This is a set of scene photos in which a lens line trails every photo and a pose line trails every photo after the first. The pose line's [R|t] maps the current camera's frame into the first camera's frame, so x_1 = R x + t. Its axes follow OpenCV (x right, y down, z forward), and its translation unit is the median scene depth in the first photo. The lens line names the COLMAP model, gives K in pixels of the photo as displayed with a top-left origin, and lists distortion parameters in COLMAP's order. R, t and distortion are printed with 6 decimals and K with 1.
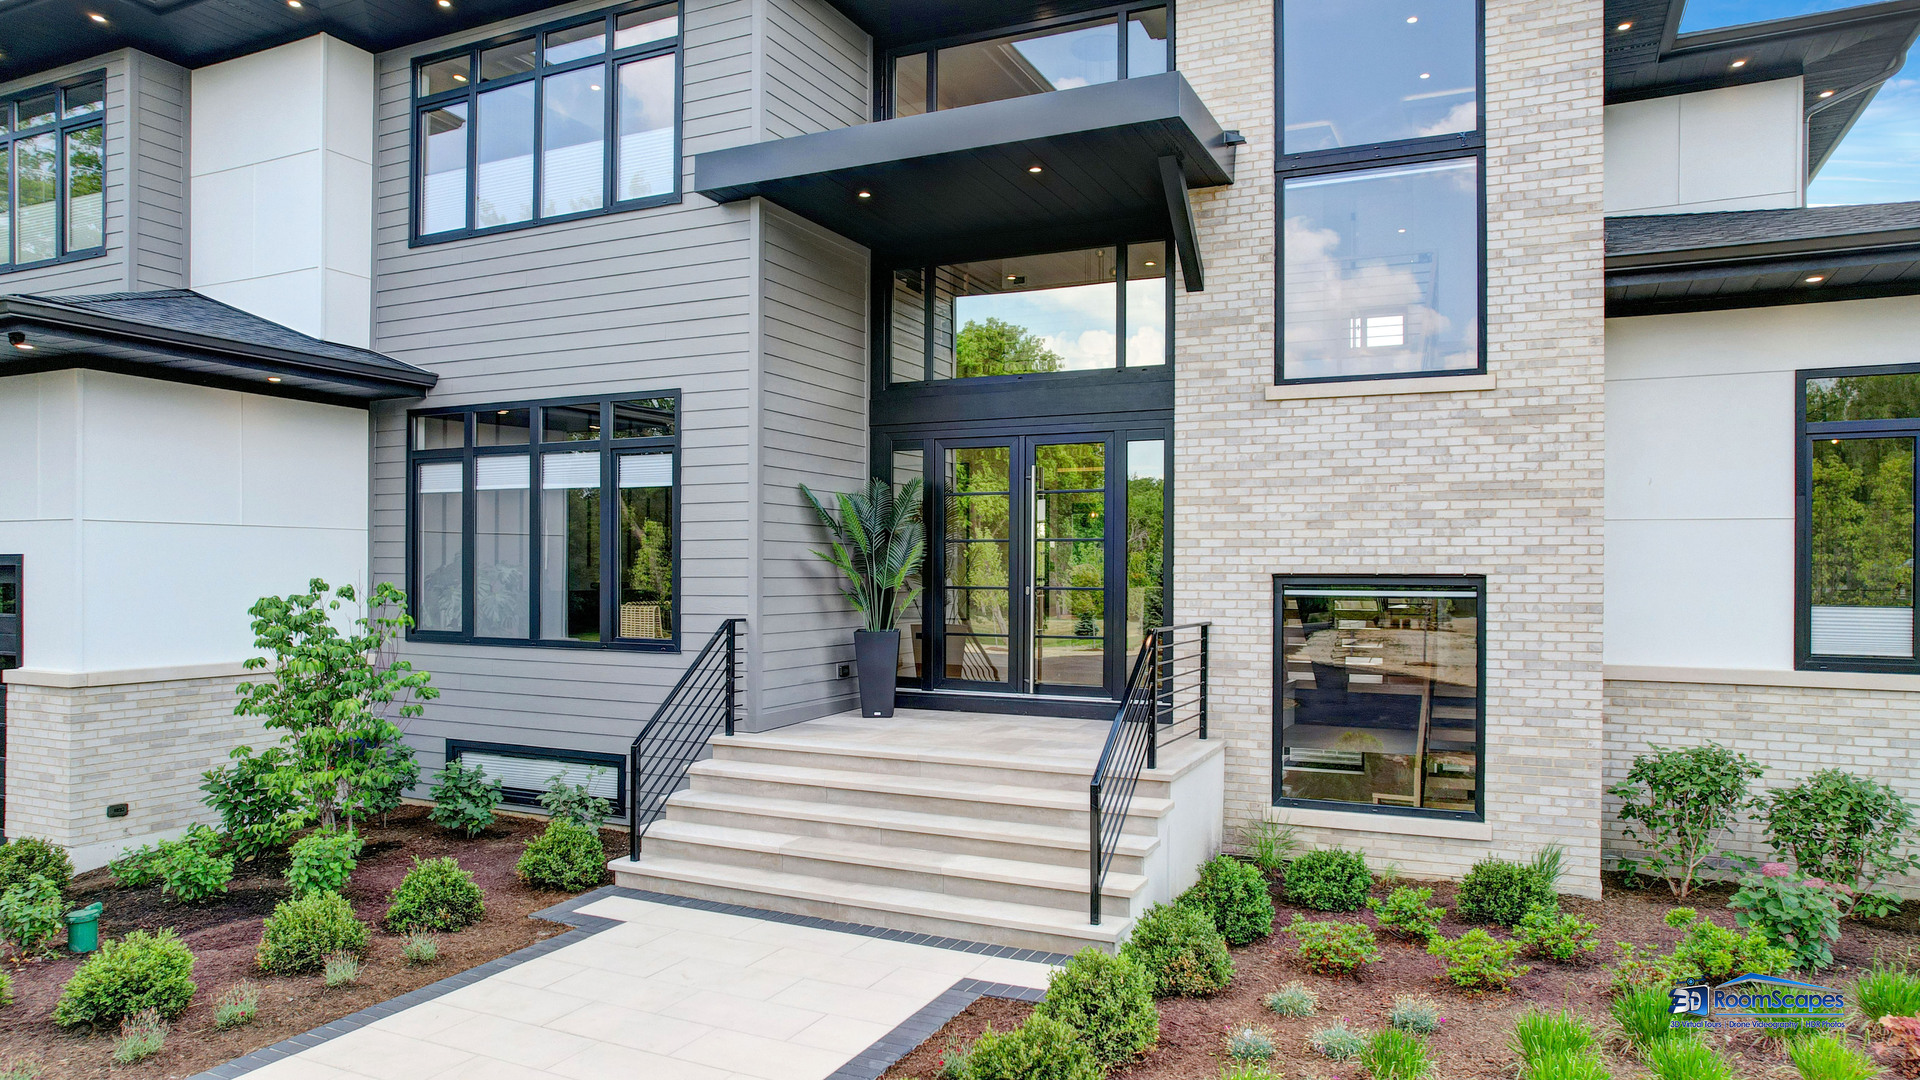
lens RADIAL K [[1231.0, 0, 947.0], [0, 1231.0, 576.3], [0, 0, 1]] dist [-0.072692, 0.073806]
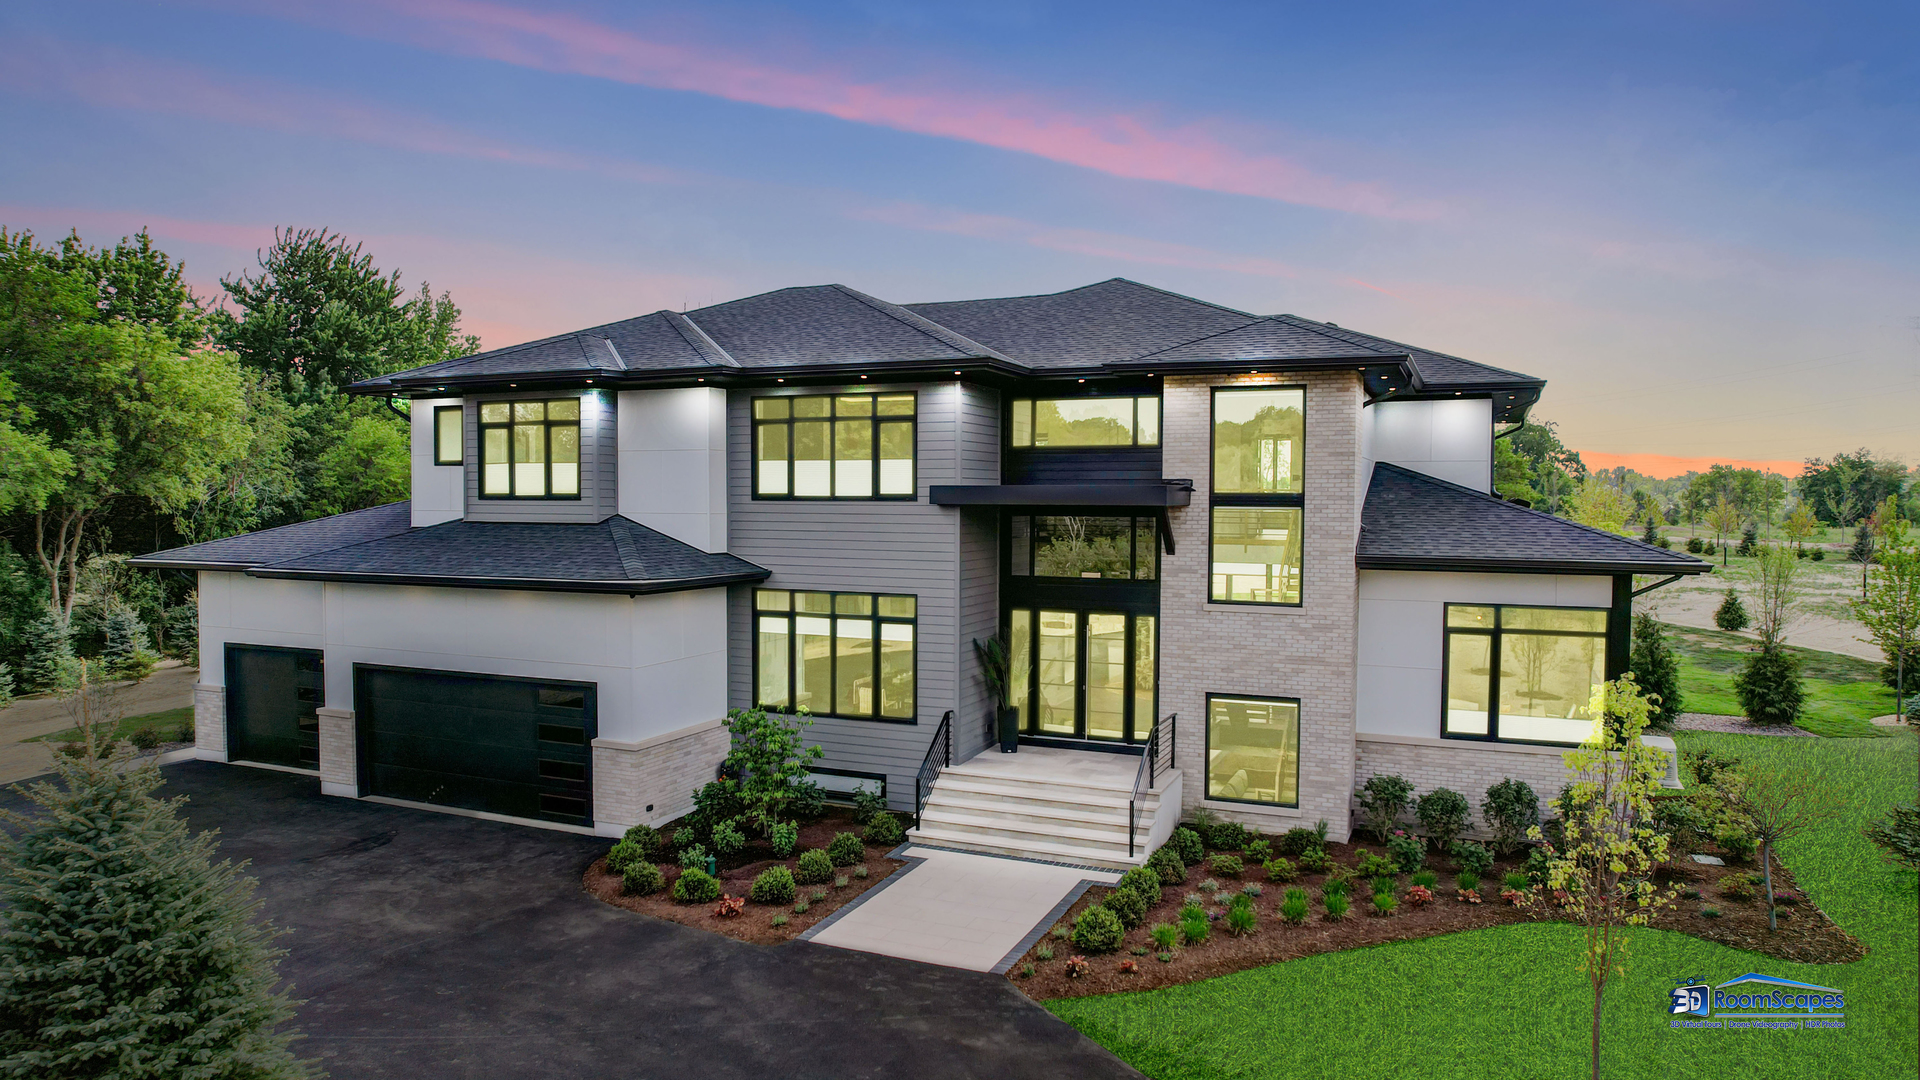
lens RADIAL K [[1219.5, 0, 960.0], [0, 1219.5, 540.0], [0, 0, 1]] dist [-0.026854, 0.000359]
pose [[0.998939, -0.000758, 0.046052, -0.277958], [-0.000791, 0.999435, 0.033598, -0.361196], [-0.046052, -0.033599, 0.998374, -1.168270]]
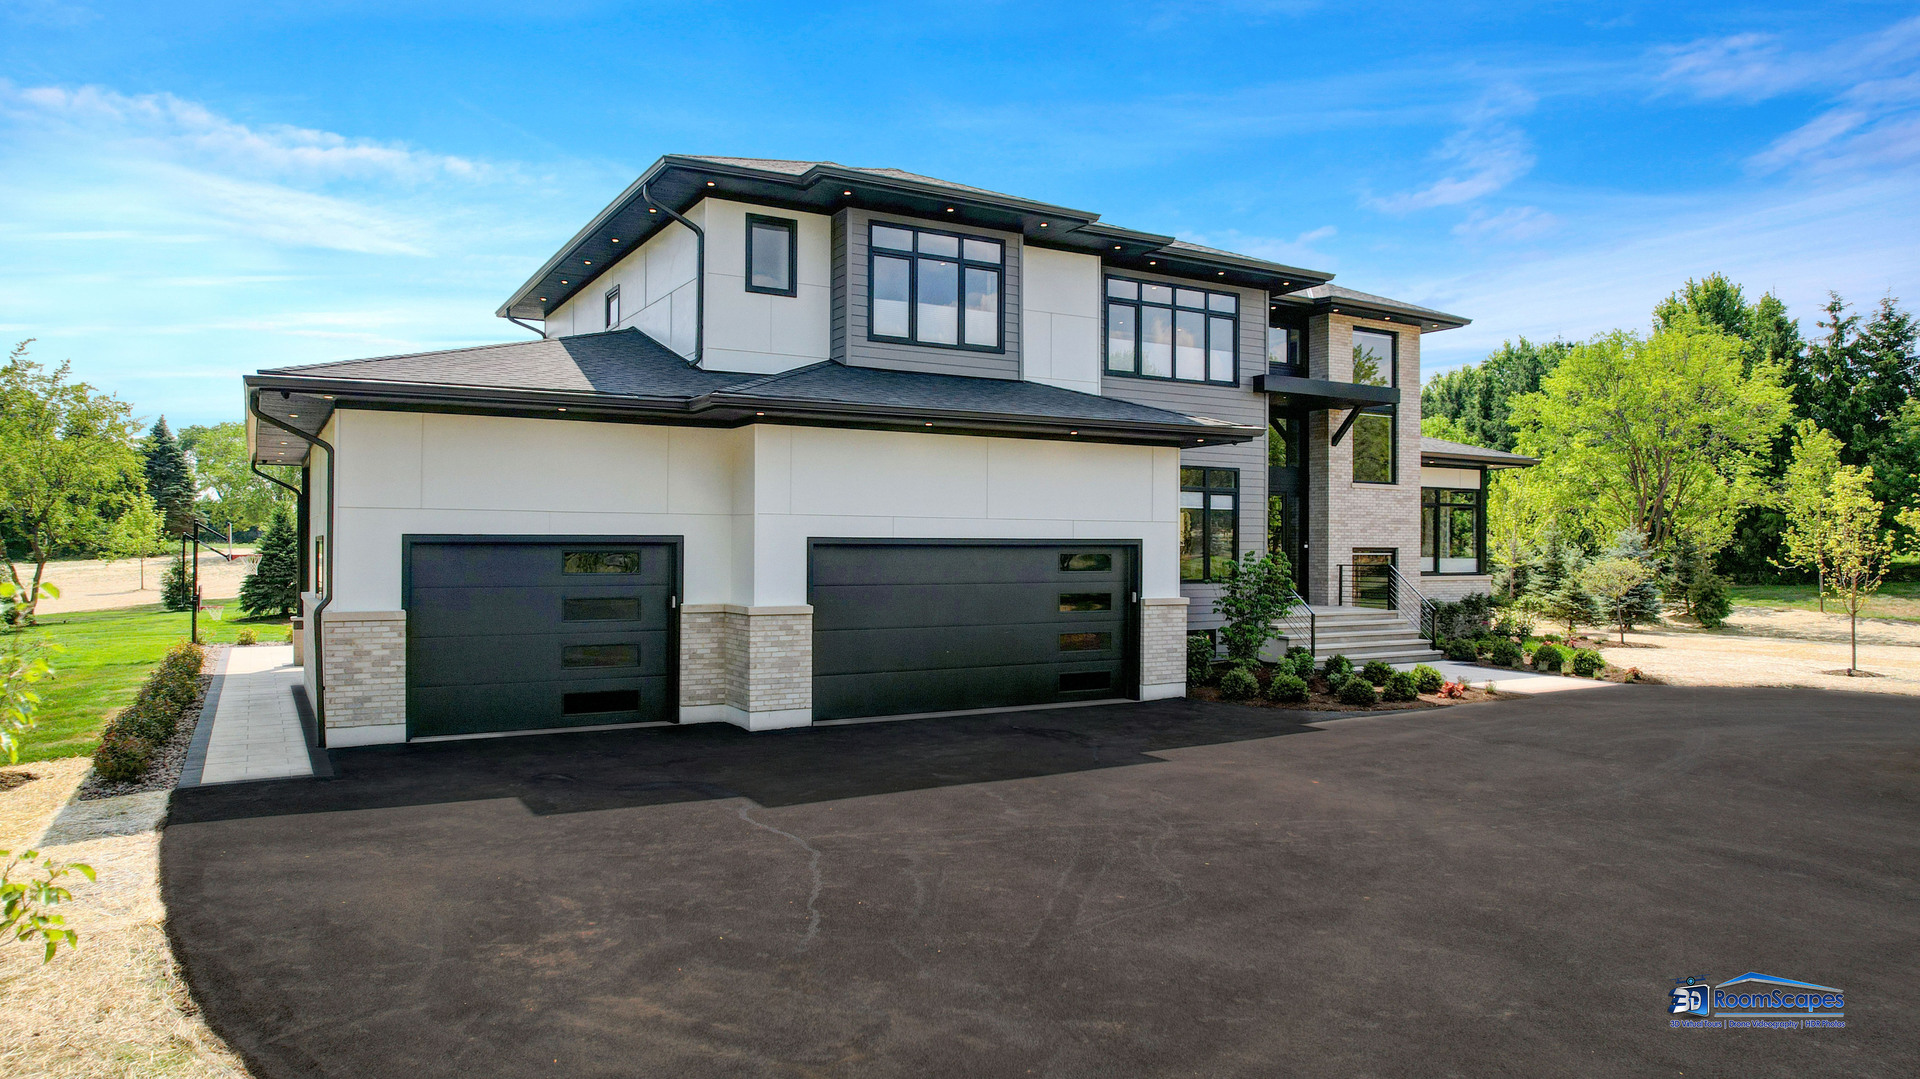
lens RADIAL K [[1219.5, 0, 960.0], [0, 1219.5, 539.5], [0, 0, 1]] dist [-0.026854, 0.000359]
pose [[0.556169, 0.004616, 0.831056, -2.832885], [0.003808, 0.999960, -0.008102, -0.001528], [-0.831060, 0.007671, 0.556129, 0.180128]]
